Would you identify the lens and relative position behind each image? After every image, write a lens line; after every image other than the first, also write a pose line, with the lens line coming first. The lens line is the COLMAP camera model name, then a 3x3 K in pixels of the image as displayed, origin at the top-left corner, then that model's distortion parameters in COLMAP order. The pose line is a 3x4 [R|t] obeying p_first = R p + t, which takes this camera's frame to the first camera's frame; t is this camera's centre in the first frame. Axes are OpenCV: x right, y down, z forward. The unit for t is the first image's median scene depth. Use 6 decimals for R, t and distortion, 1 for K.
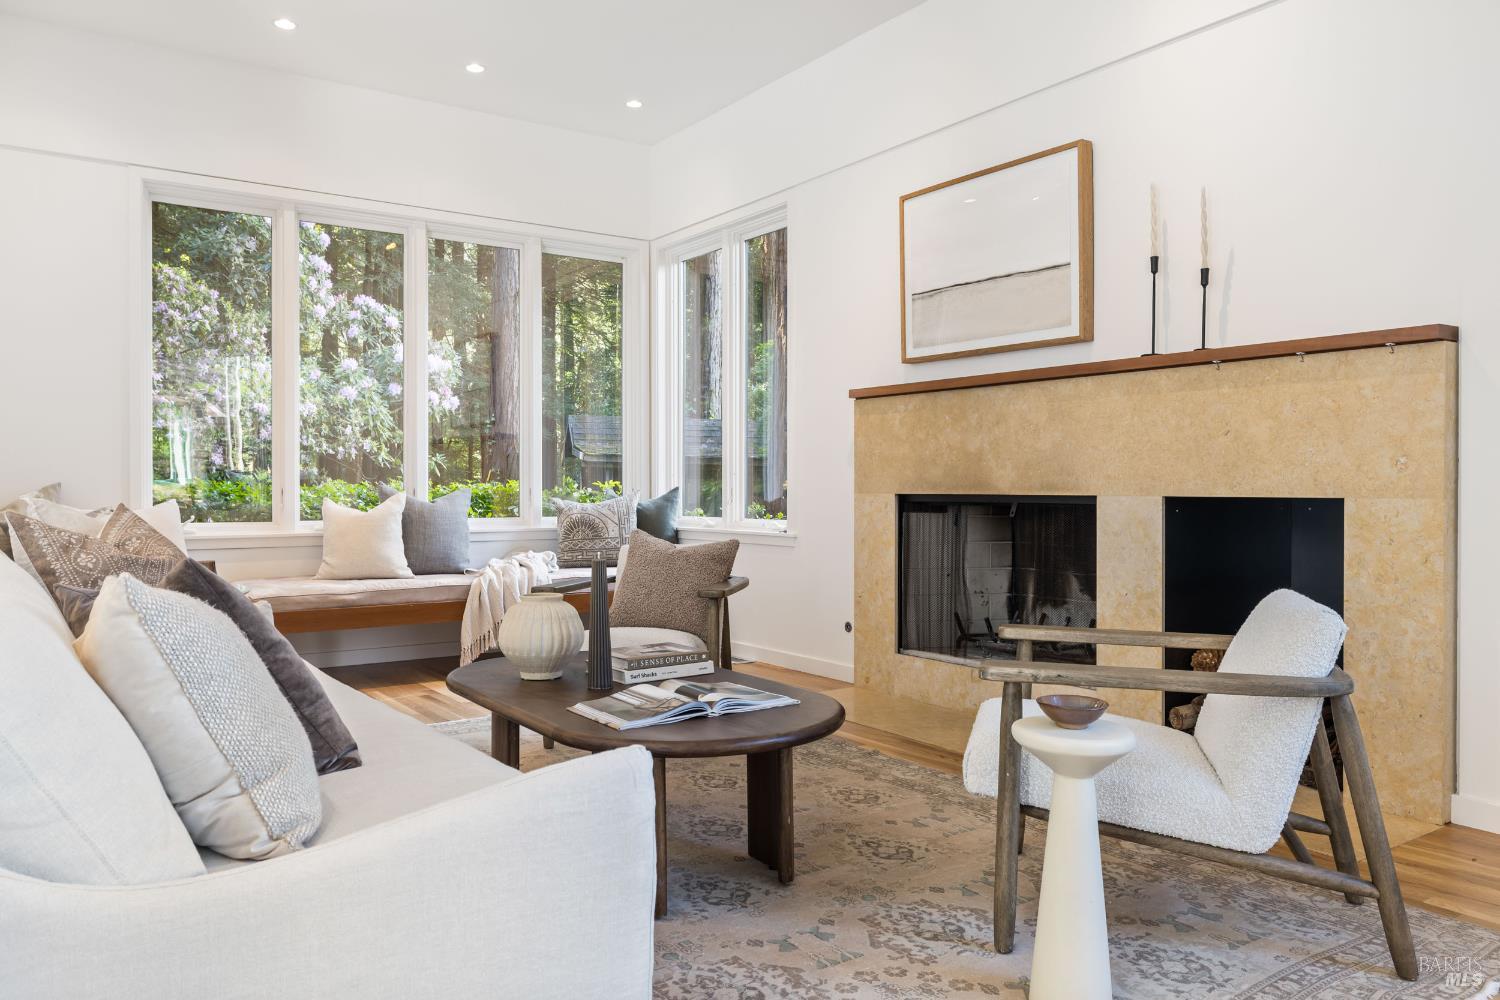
lens RADIAL K [[1084.5, 0, 746.2], [0, 1084.5, 494.9], [0, 0, 1]] dist [-0.000702, 0.003210]
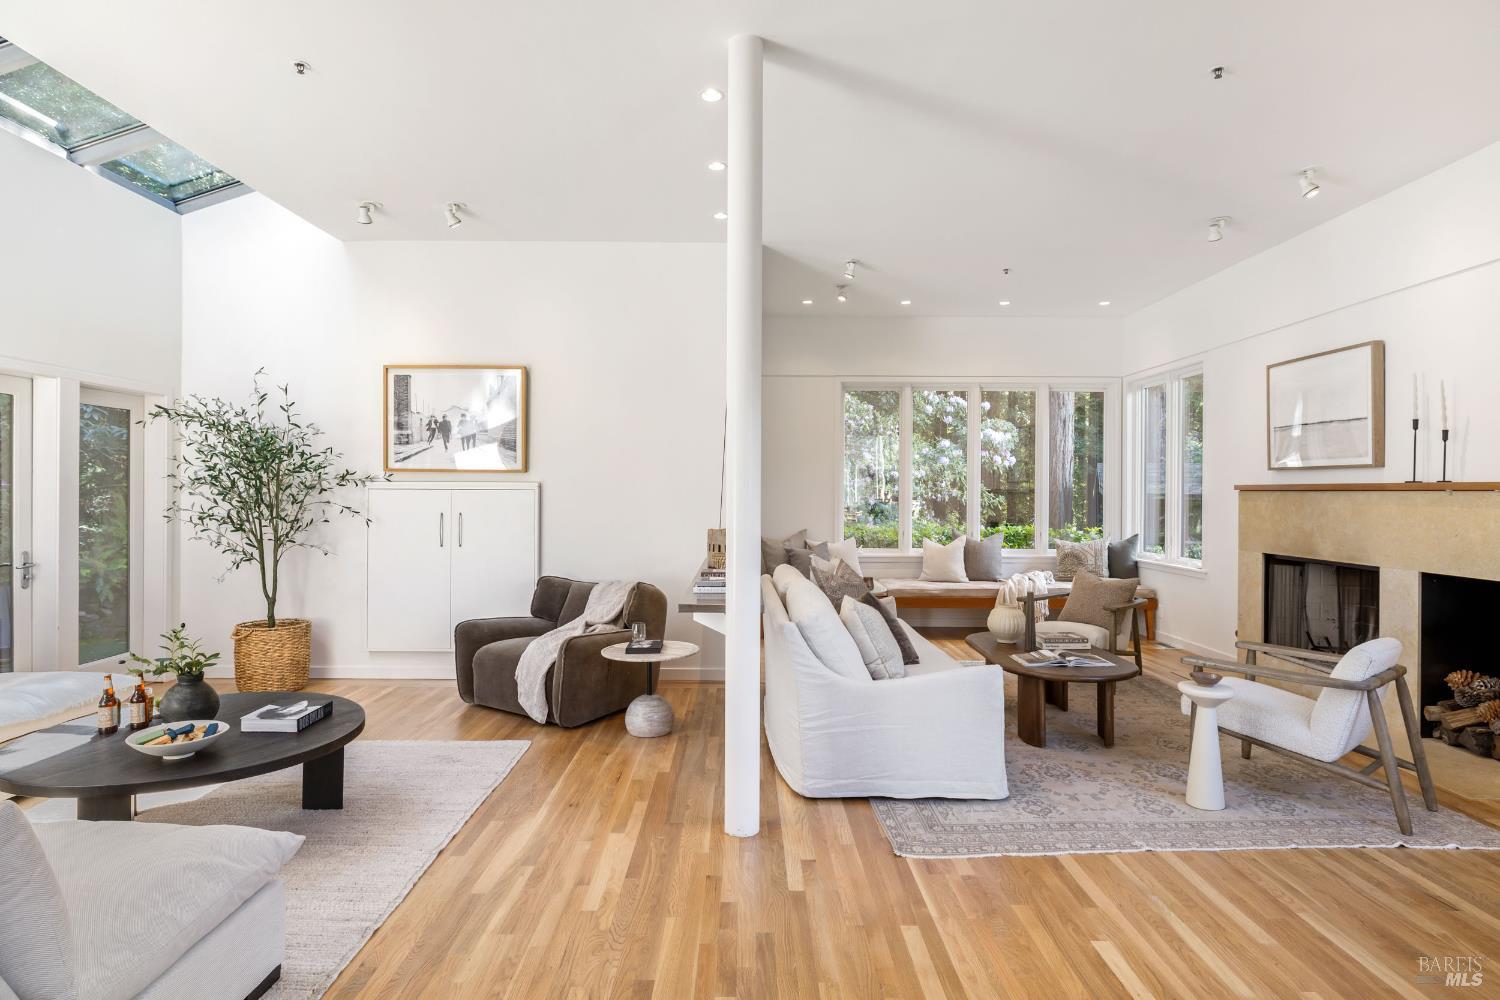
lens RADIAL K [[801.7, 0, 748.6], [0, 801.7, 497.4], [0, 0, 1]] dist [0.000596, 0.001308]
pose [[0.823150, 0.006471, -0.567787, 0.185808], [-0.009735, 0.999949, -0.002717, -0.071821], [0.567740, 0.007764, 0.823171, -0.396704]]
